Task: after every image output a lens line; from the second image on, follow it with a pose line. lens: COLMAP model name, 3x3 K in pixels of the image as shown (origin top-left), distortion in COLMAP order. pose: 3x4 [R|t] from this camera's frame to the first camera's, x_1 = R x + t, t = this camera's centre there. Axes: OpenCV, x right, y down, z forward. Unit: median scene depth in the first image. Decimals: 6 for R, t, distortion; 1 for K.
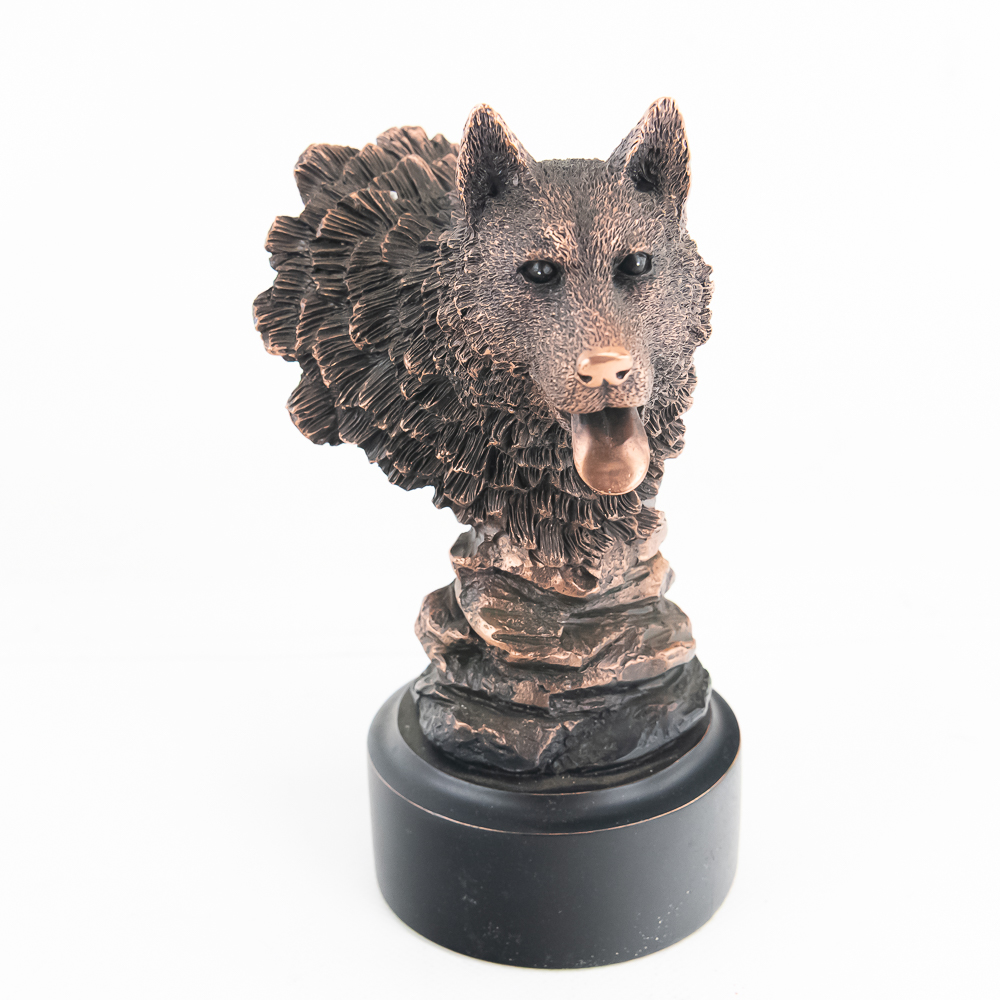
lens RADIAL K [[2096.1, 0, 500.0], [0, 2096.1, 500.0], [0, 0, 1]] dist [-0.019509, -0.012538]
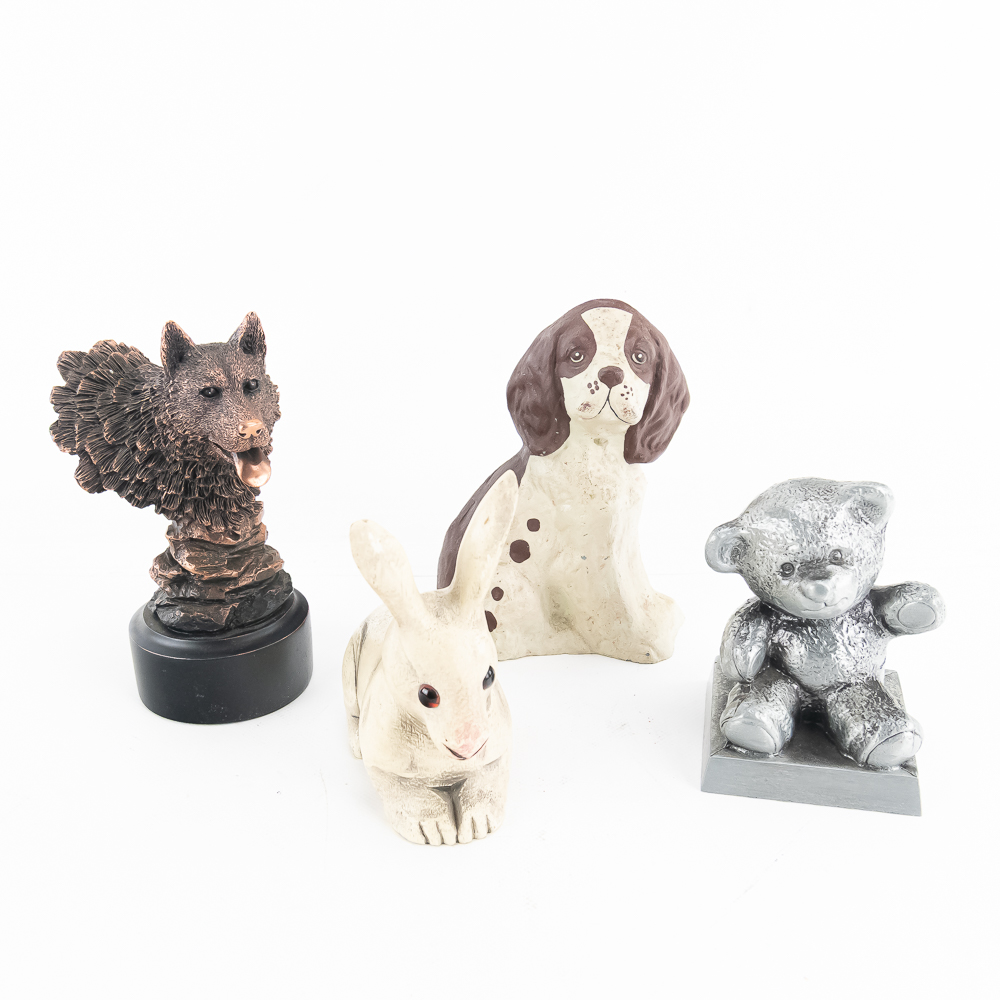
lens RADIAL K [[1153.8, 0, 500.0], [0, 1153.8, 500.0], [0, 0, 1]] dist [0.002398, -0.001375]
pose [[0.904945, -0.137586, 0.402671, -0.185672], [0.158478, 0.987183, -0.018851, 0.066761], [-0.394916, 0.080874, 0.915151, -0.206433]]
